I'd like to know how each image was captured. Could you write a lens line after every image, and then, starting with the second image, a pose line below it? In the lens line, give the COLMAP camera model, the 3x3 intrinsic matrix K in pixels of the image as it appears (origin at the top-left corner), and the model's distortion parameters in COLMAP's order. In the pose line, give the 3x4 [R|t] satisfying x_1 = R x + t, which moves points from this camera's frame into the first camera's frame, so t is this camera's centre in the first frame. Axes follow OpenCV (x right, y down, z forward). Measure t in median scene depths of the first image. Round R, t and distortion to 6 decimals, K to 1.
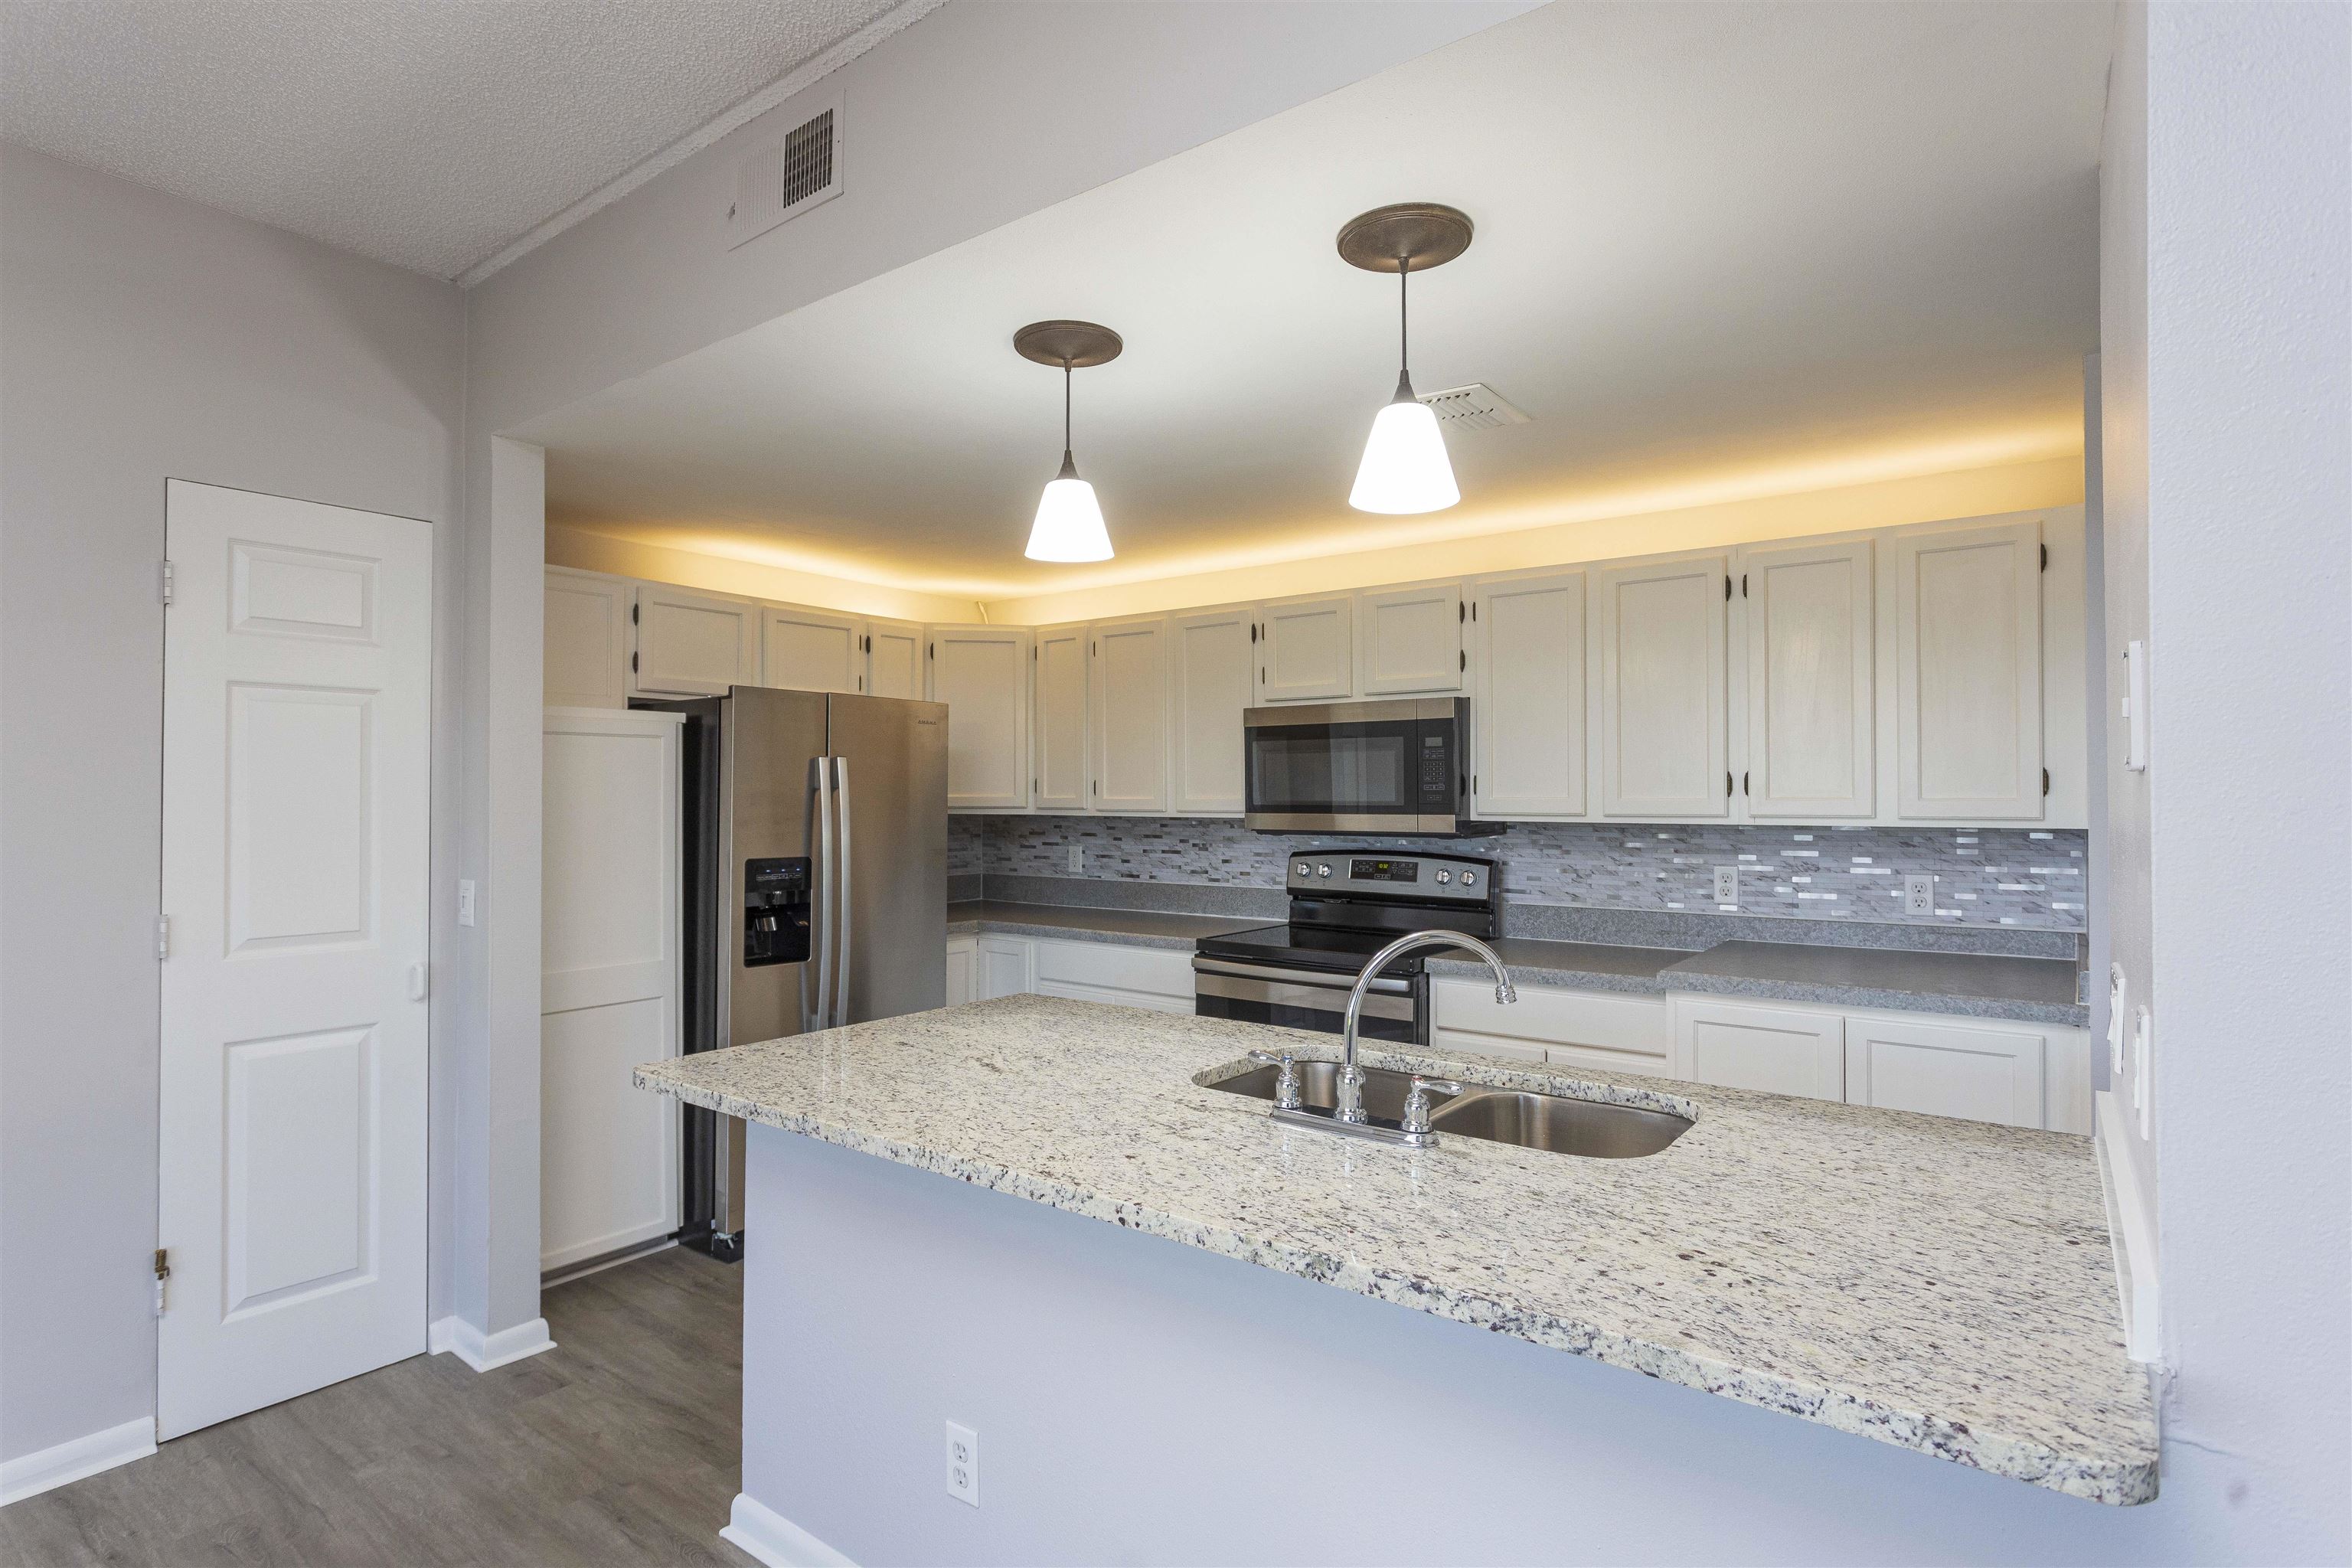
lens RADIAL K [[1148.0, 0, 1166.8], [0, 1148.0, 784.0], [0, 0, 1]] dist [-0.014321, 0.006498]
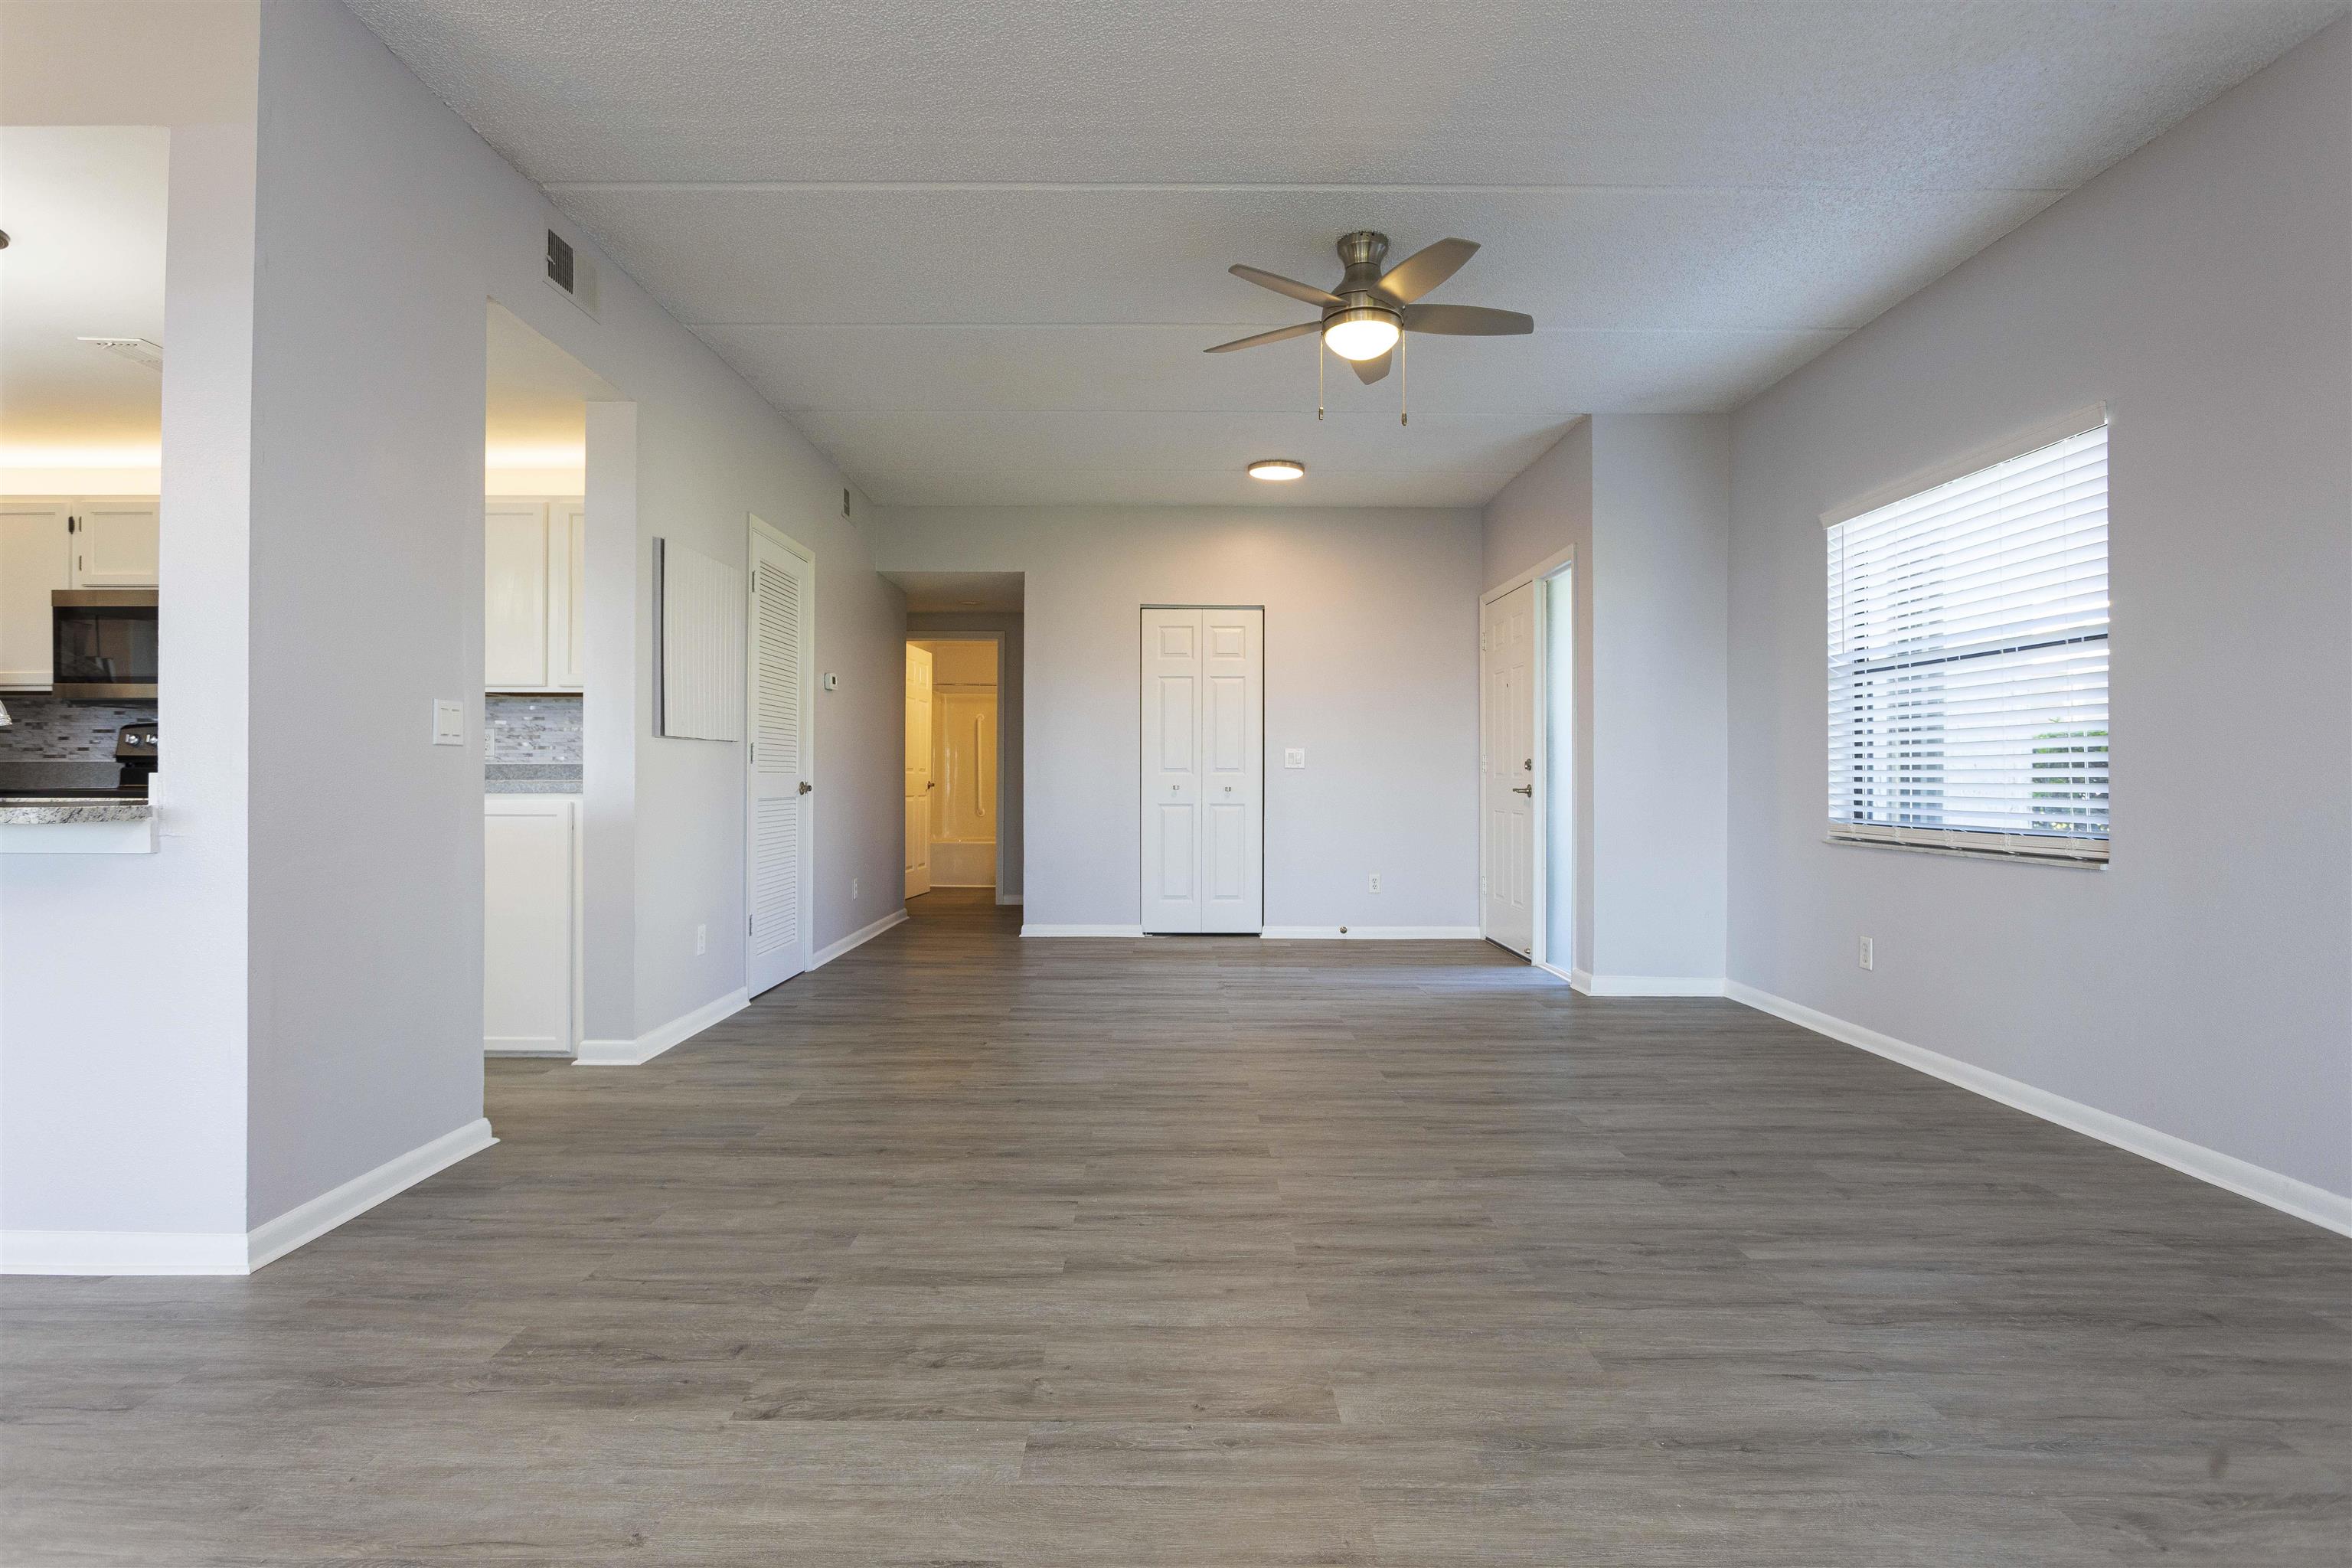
lens RADIAL K [[1148.0, 0, 1157.6], [0, 1148.0, 768.9], [0, 0, 1]] dist [-0.014321, 0.006498]
pose [[0.805744, 0.009287, 0.592192, 0.364065], [-0.009138, 0.999953, -0.003249, 0.133454], [-0.592194, -0.002793, 0.805791, -0.686516]]
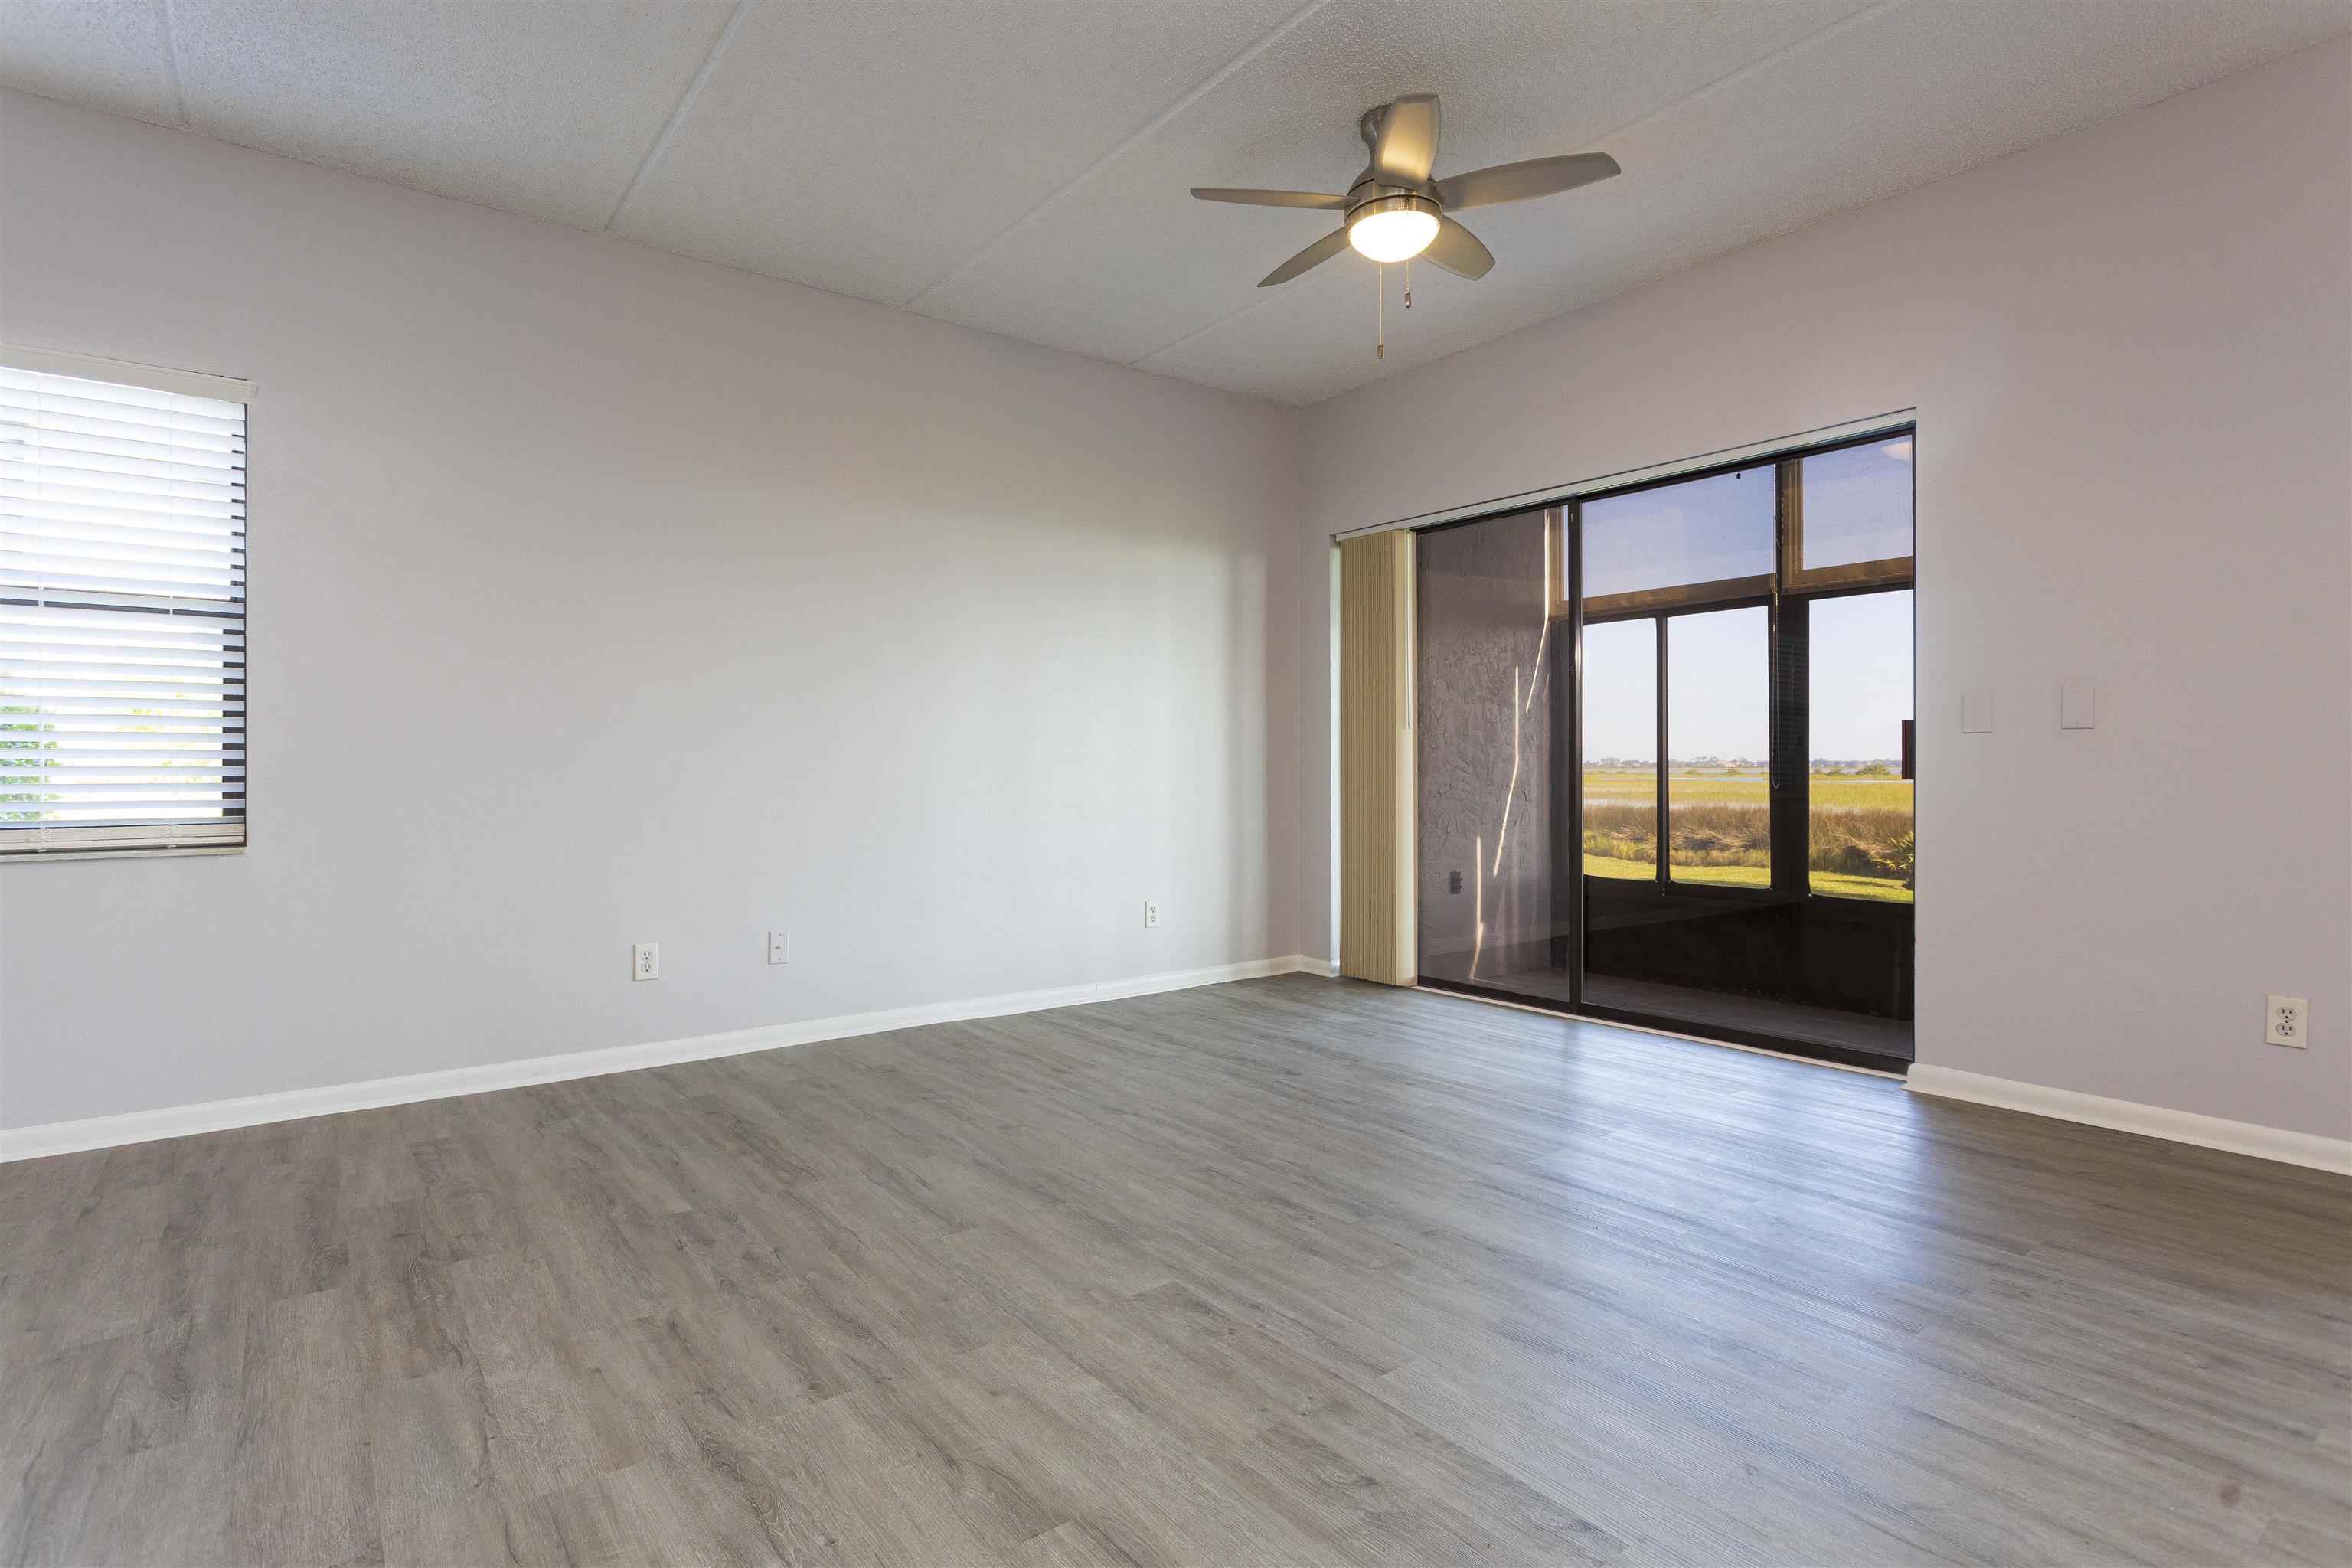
lens RADIAL K [[1163.4, 0, 1163.6], [0, 1163.4, 777.2], [0, 0, 1]] dist [-0.009936, 0.002650]
pose [[-0.959518, 0.000913, 0.281645, 0.583445], [0.001020, 0.999999, 0.000235, 0.145159], [-0.281644, 0.000513, -0.959519, 0.415812]]
